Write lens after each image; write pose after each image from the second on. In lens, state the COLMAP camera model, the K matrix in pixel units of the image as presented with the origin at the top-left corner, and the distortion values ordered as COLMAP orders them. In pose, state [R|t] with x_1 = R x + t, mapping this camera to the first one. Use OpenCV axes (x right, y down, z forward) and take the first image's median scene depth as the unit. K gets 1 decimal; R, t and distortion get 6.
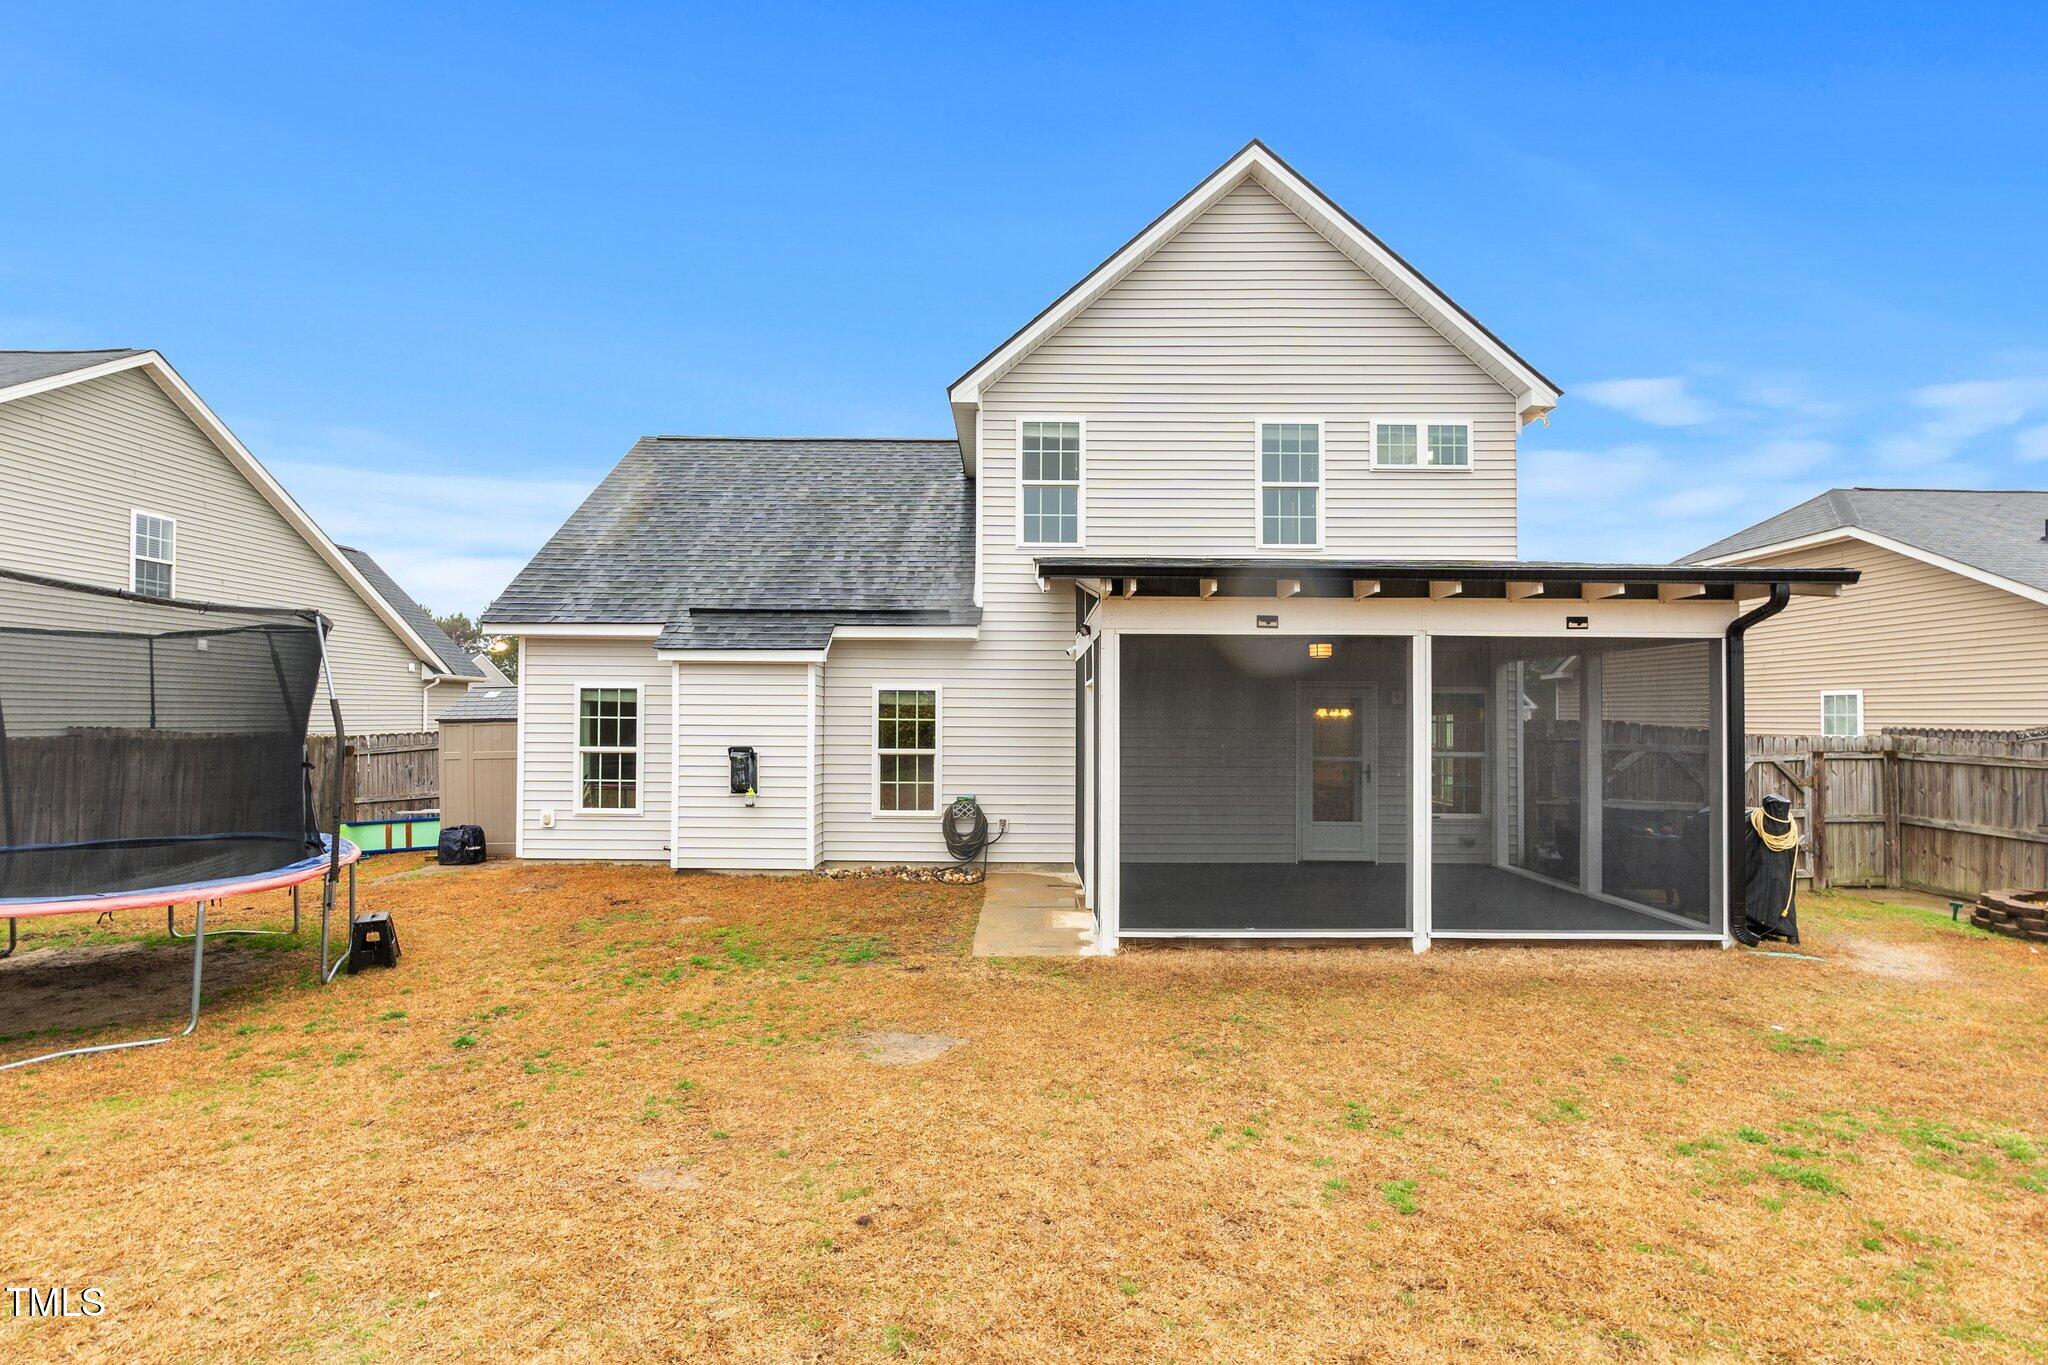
lens RADIAL K [[931.9, 0, 1027.0], [0, 931.9, 714.5], [0, 0, 1]] dist [-0.002106, -0.000149]
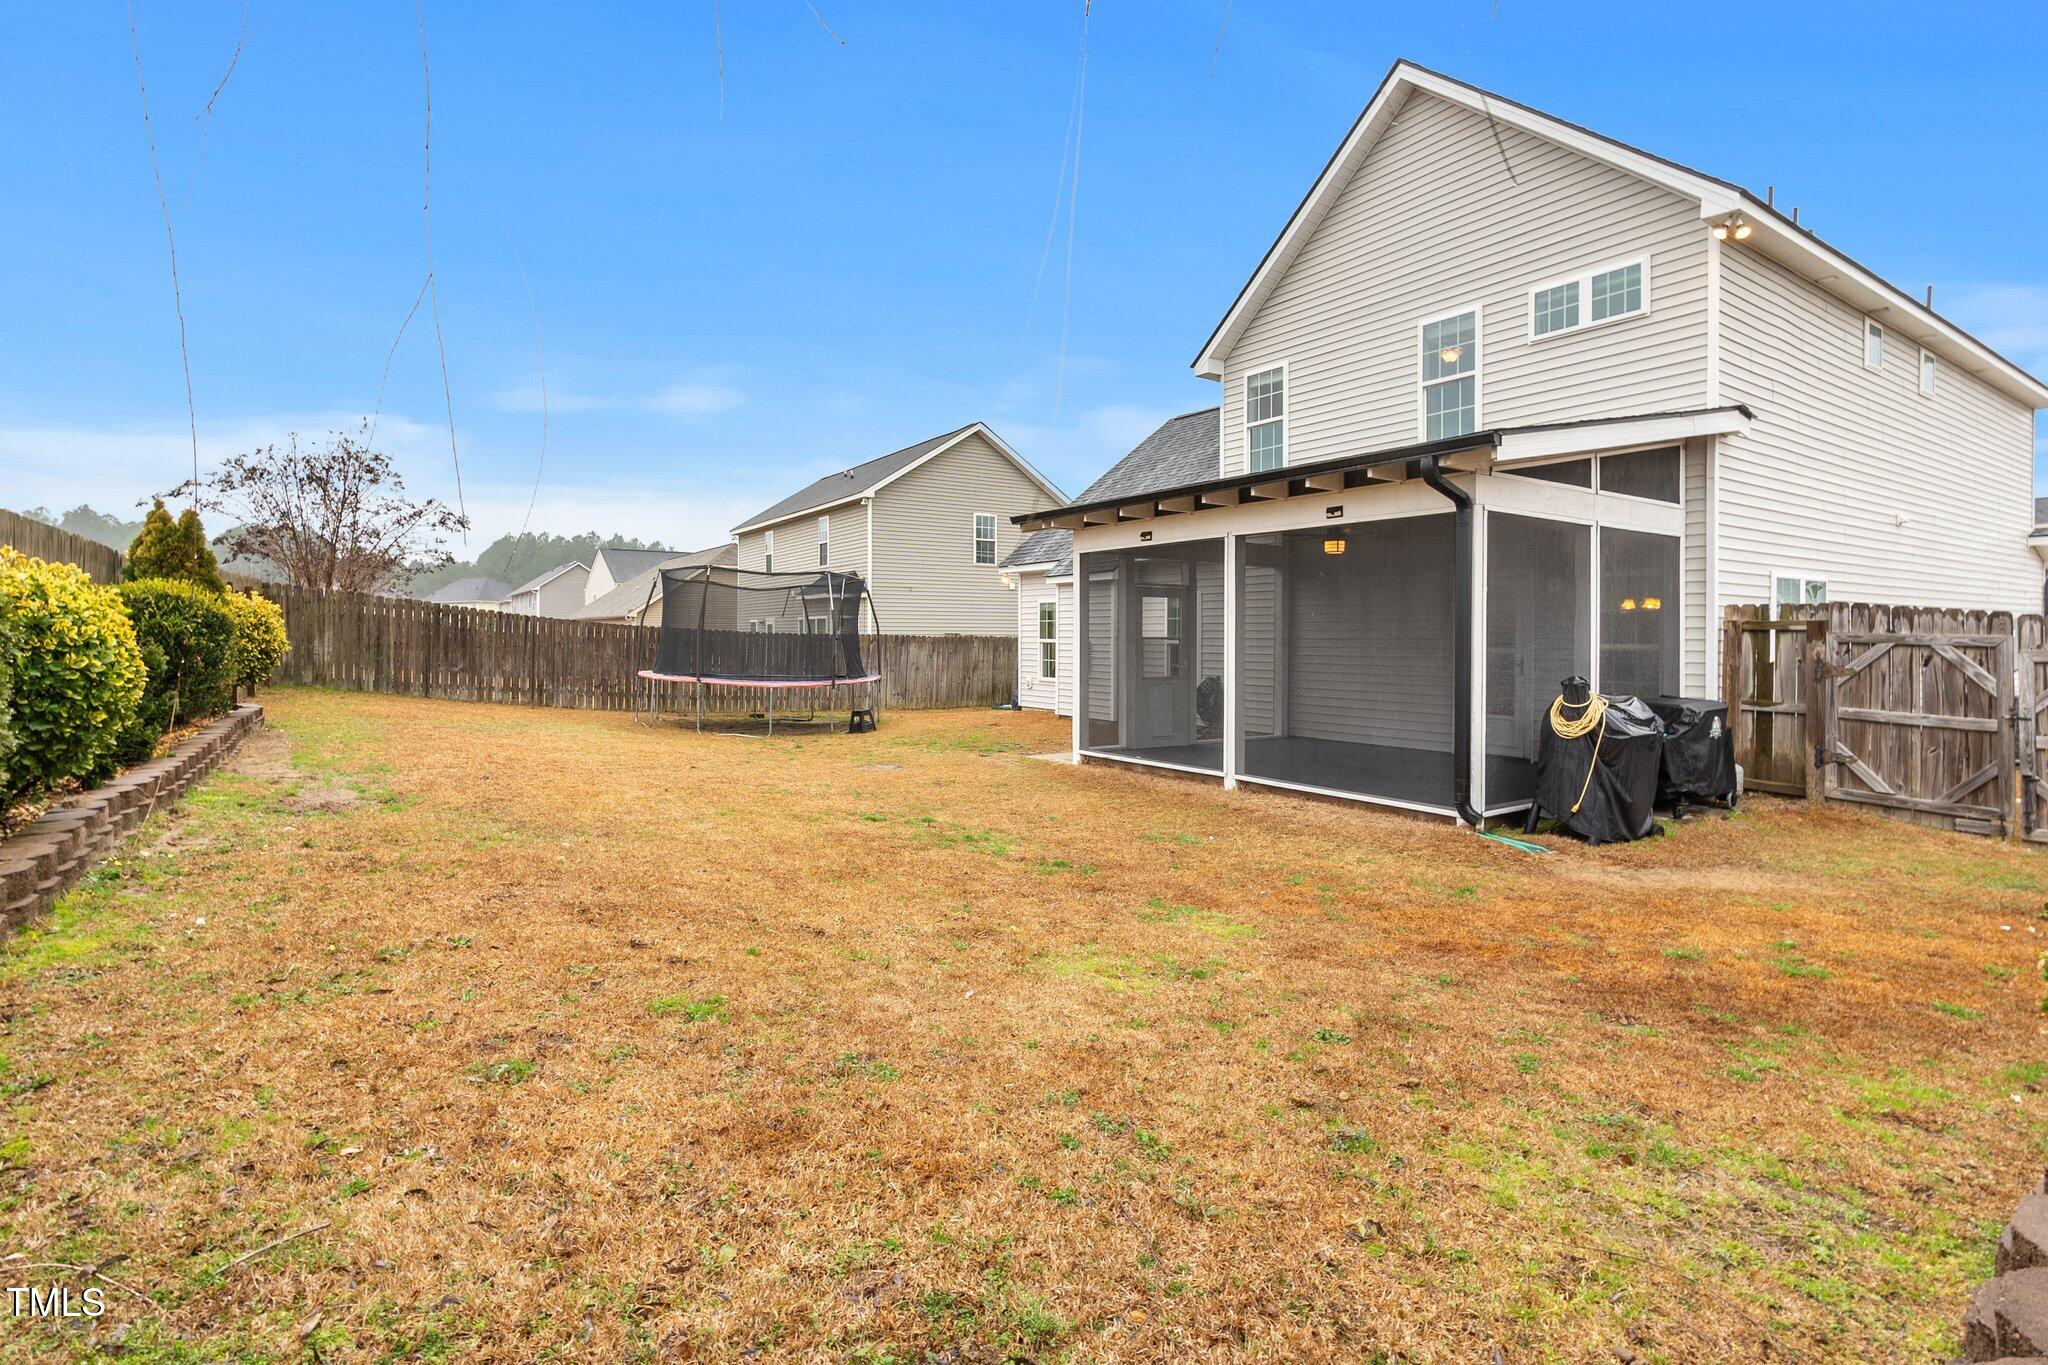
lens RADIAL K [[965.4, 0, 1018.2], [0, 965.4, 654.0], [0, 0, 1]] dist [-0.003917, -0.000099]
pose [[0.557499, 0.011771, -0.830094, 0.898220], [0.001097, 0.999888, 0.014915, 0.035621], [0.830177, -0.009226, 0.557424, 0.027628]]
